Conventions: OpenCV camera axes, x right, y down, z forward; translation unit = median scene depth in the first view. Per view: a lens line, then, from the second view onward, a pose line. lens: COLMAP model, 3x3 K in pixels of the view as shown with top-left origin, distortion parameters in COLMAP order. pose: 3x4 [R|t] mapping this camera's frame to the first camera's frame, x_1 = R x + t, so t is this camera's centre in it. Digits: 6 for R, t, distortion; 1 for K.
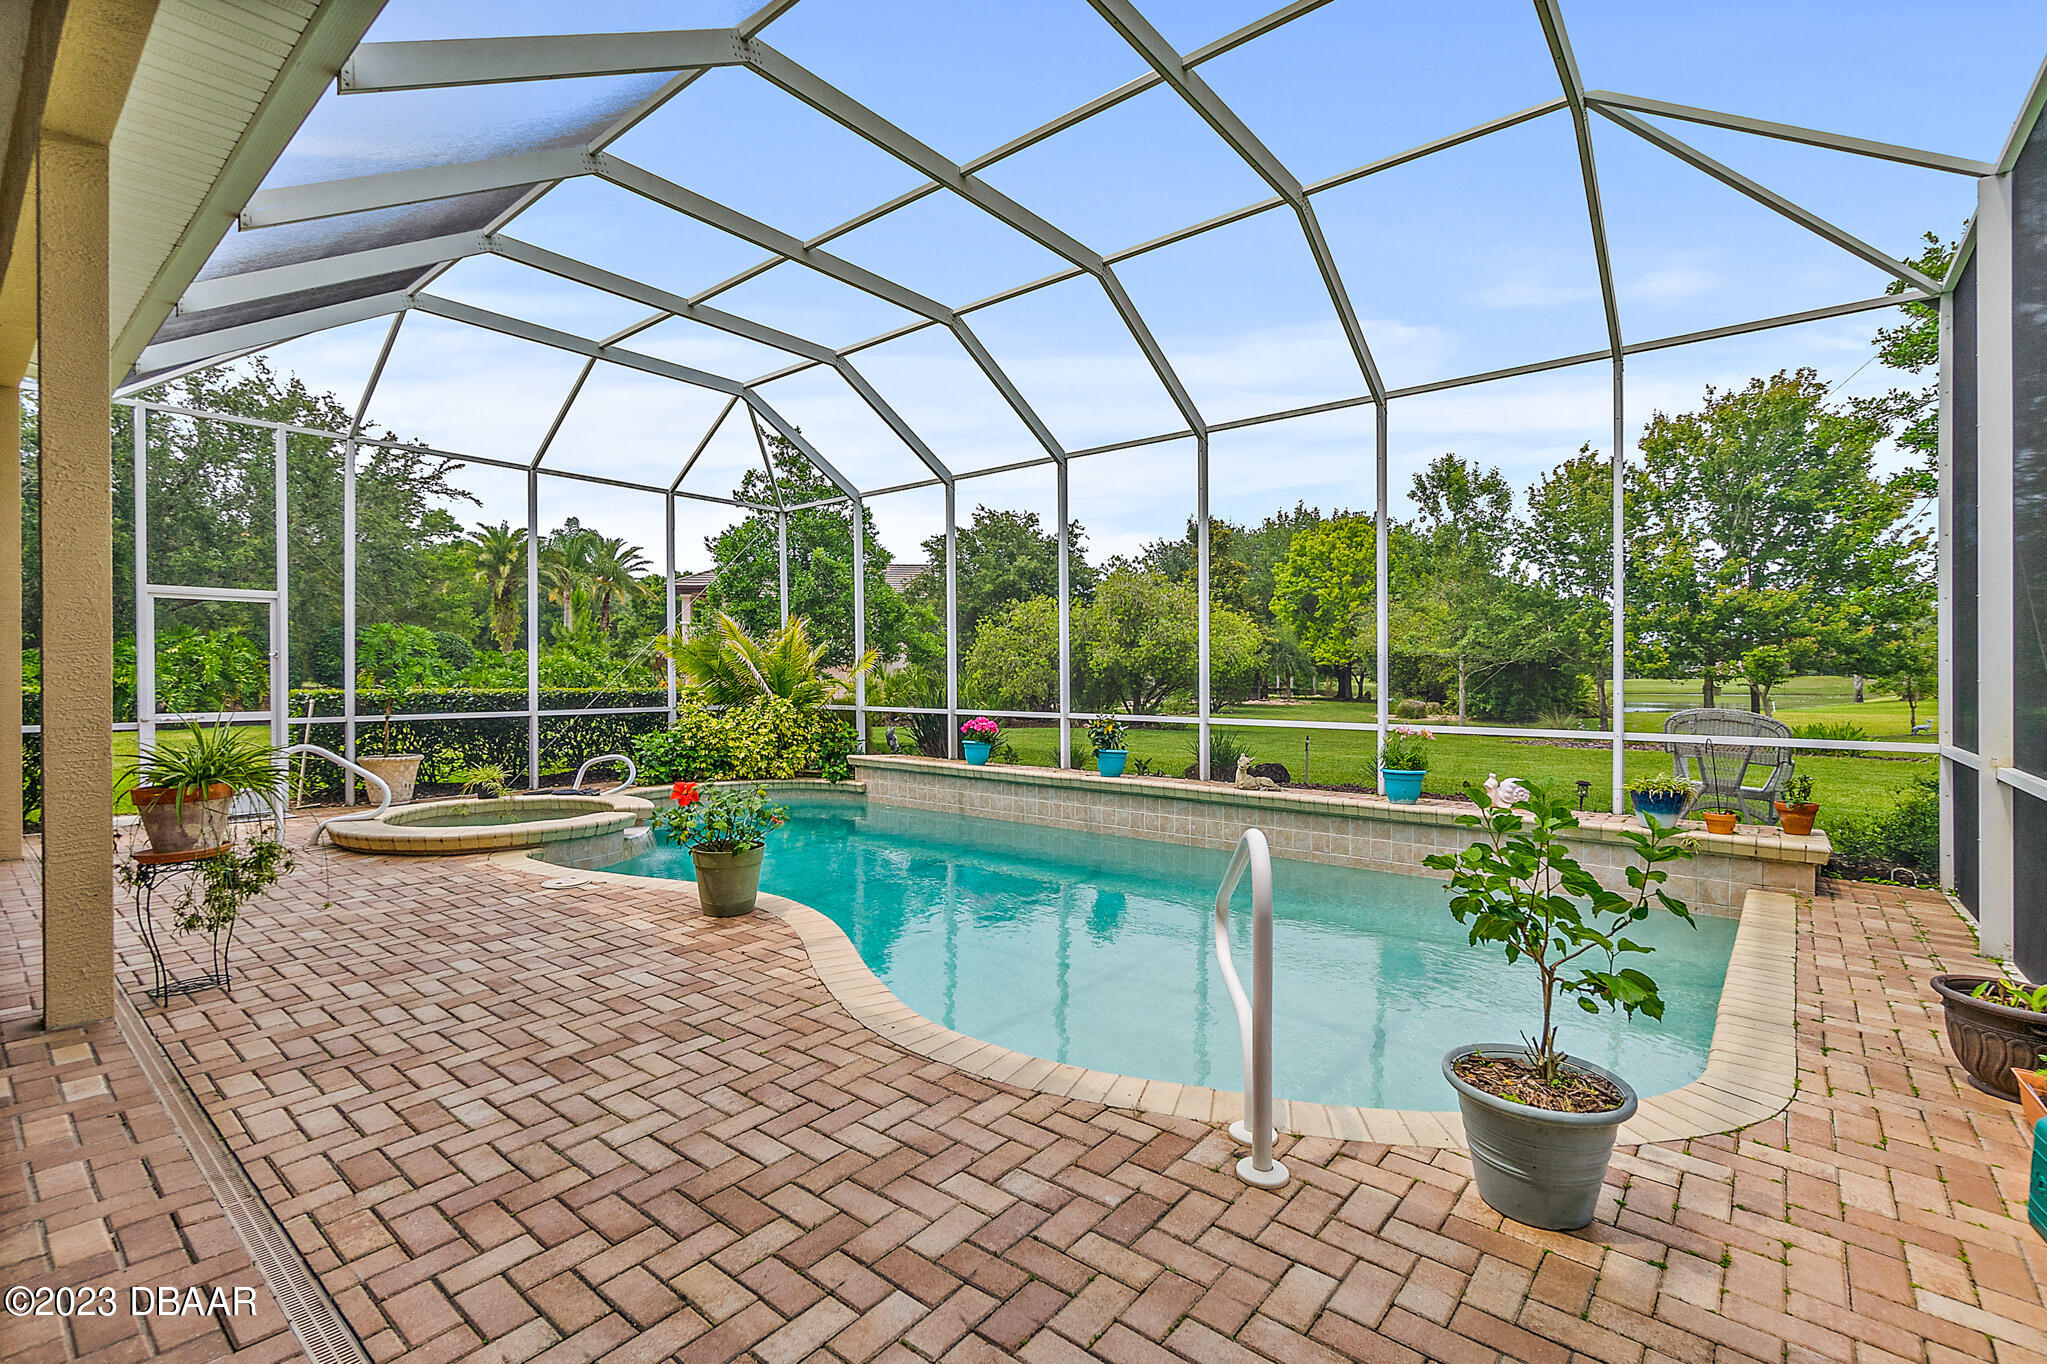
lens RADIAL K [[893.5, 0, 1024.9], [0, 893.5, 689.1], [0, 0, 1]] dist [-0.000645, -0.000138]
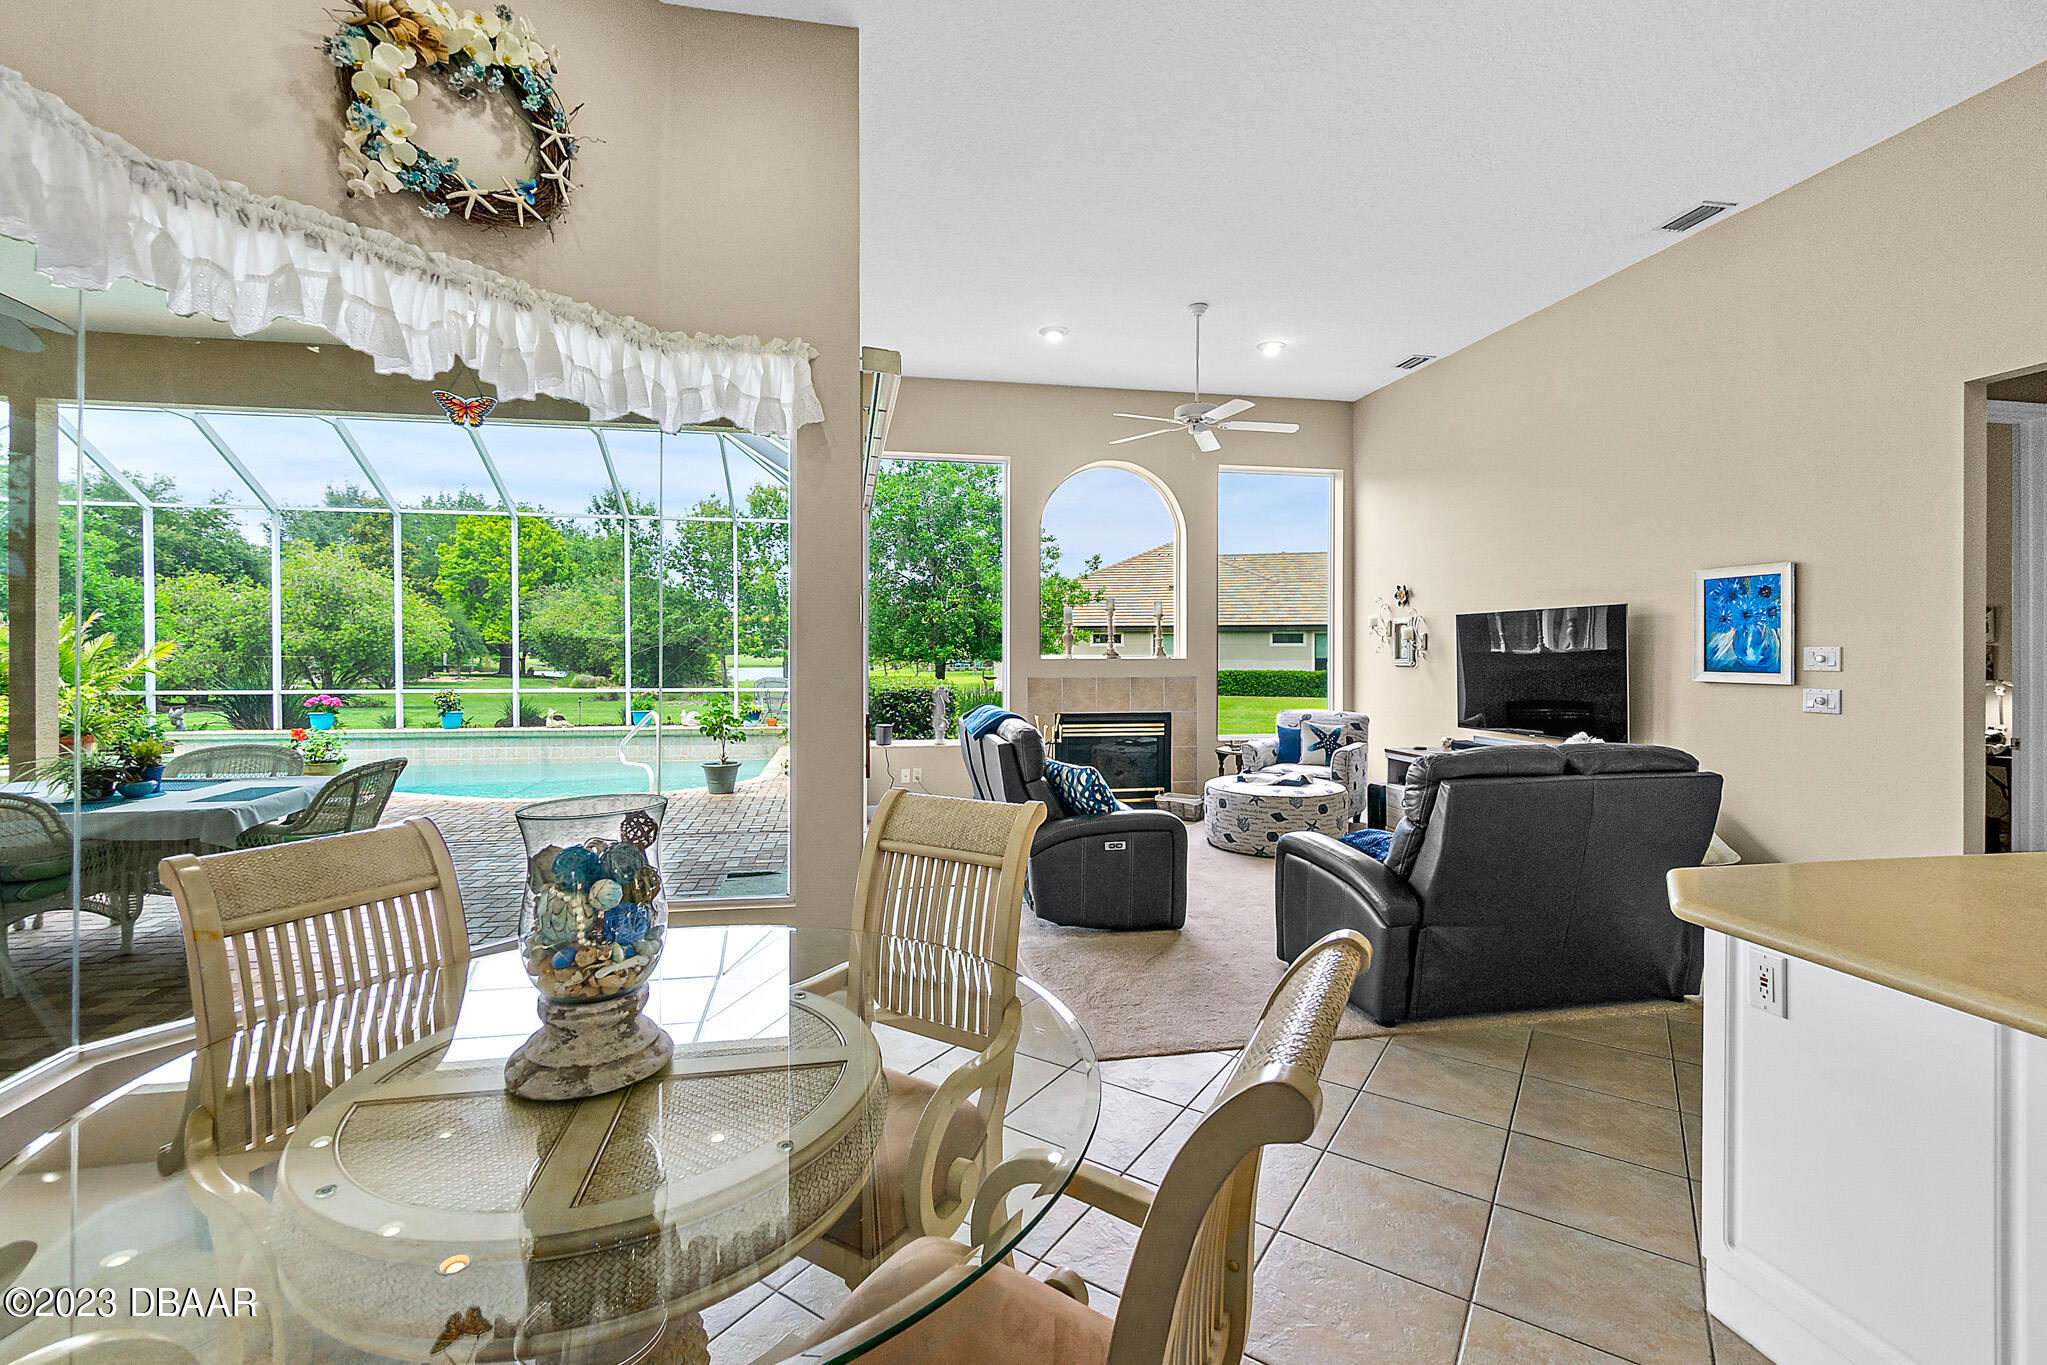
lens RADIAL K [[893.5, 0, 995.5], [0, 893.5, 652.8], [0, 0, 1]] dist [-0.000645, -0.000138]
pose [[0.643404, -0.001555, 0.765525, -0.170943], [0.011136, 0.999911, -0.007329, -0.004384], [-0.765446, 0.013241, 0.643364, -0.254302]]
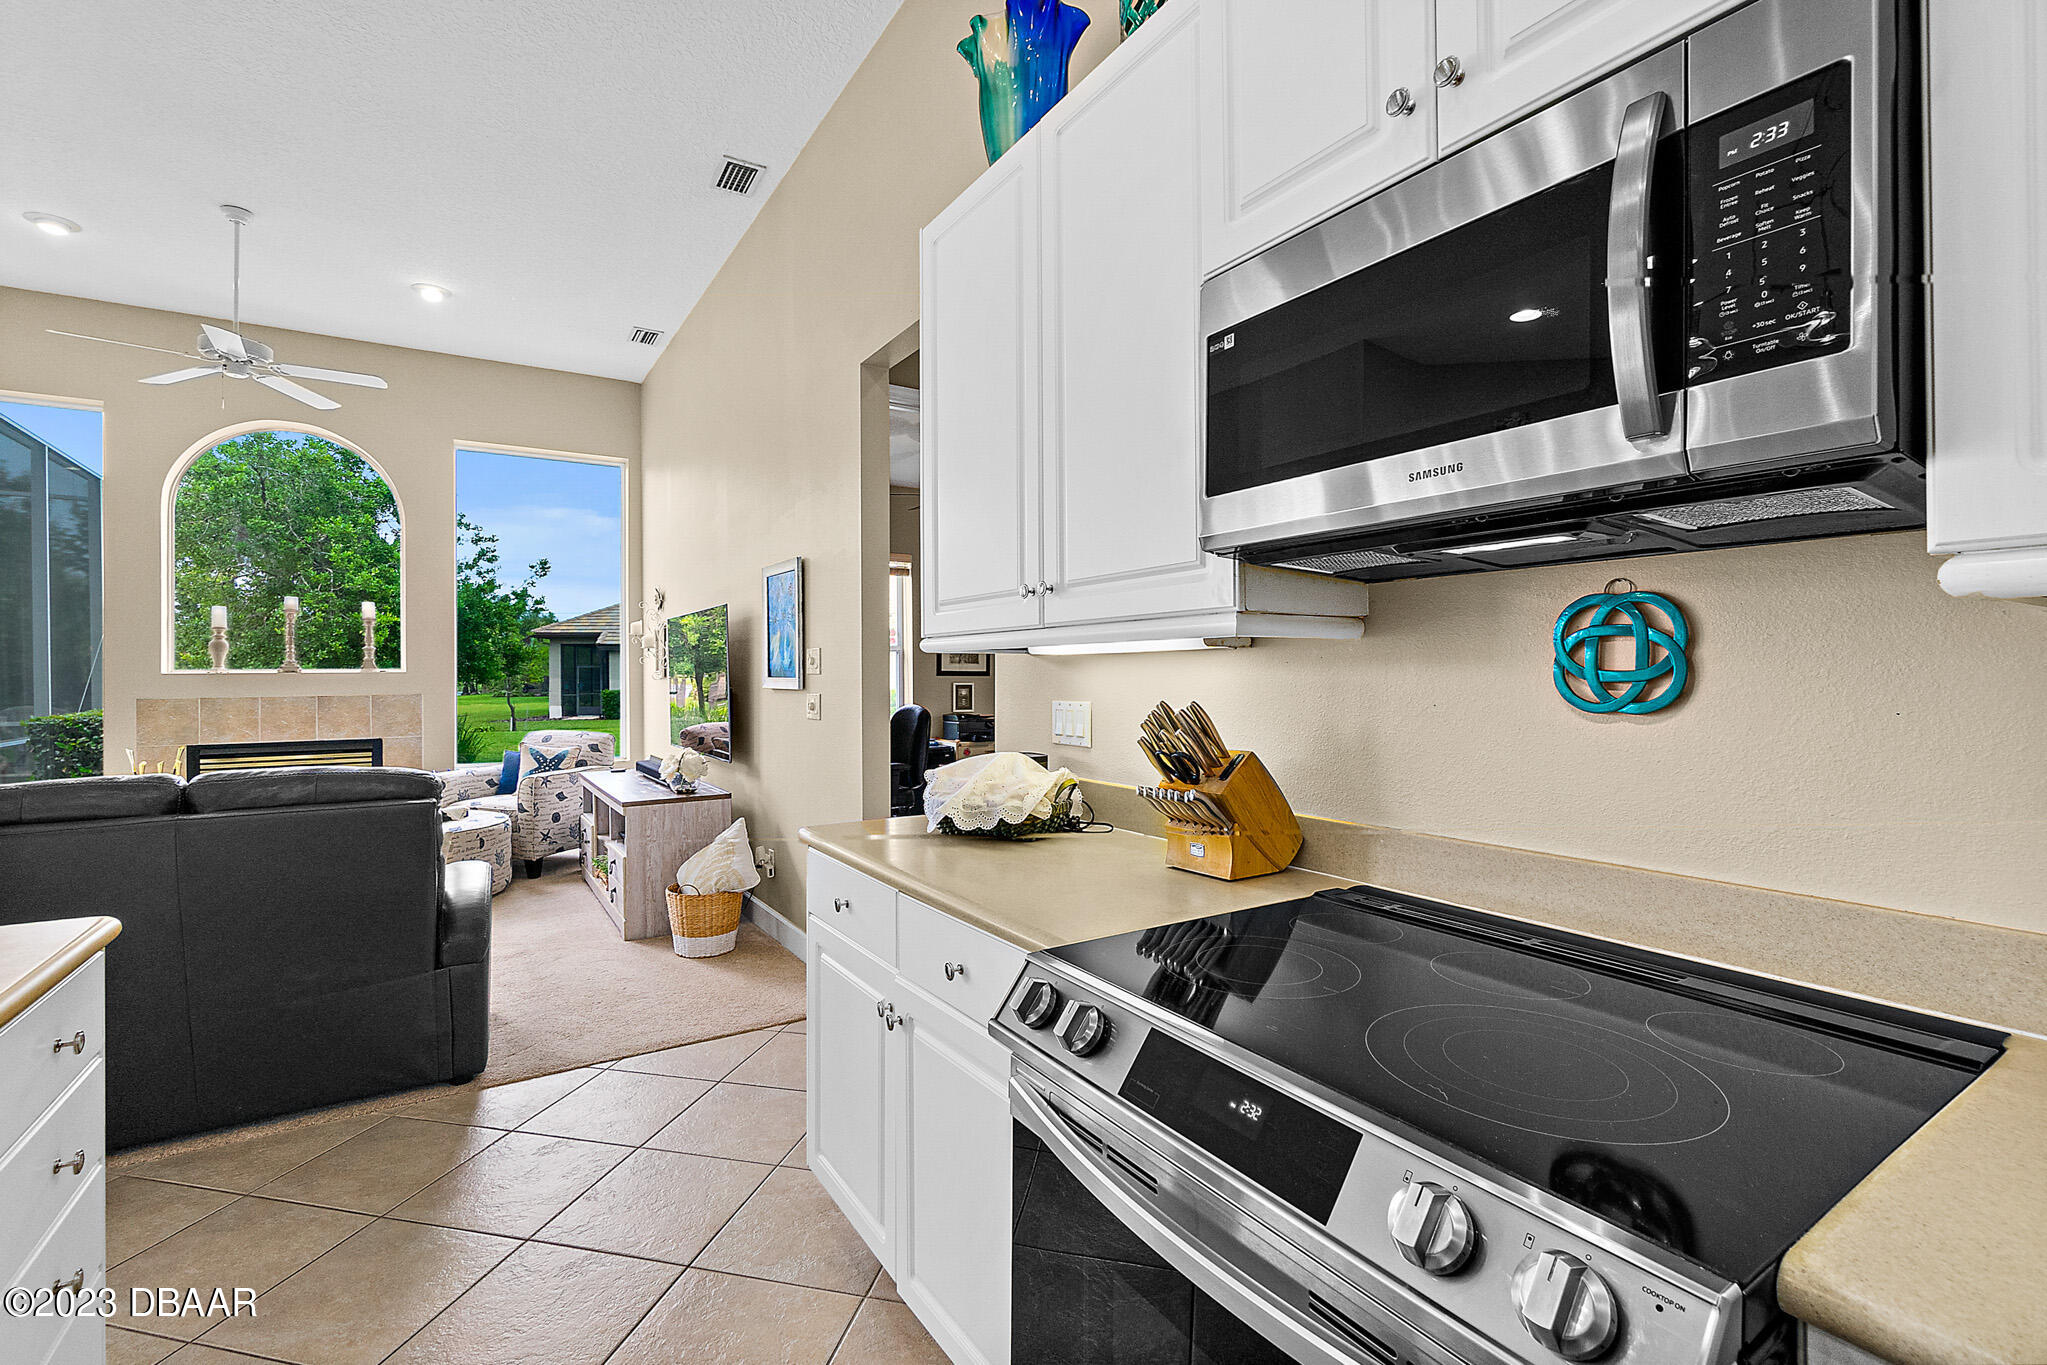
lens RADIAL K [[893.5, 0, 1008.5], [0, 893.5, 671.8], [0, 0, 1]] dist [-0.000645, -0.000138]
pose [[0.312555, -0.001520, 0.949898, -0.071644], [0.019589, 0.999796, -0.004845, 0.000962], [-0.949698, 0.020122, 0.312521, -0.355227]]
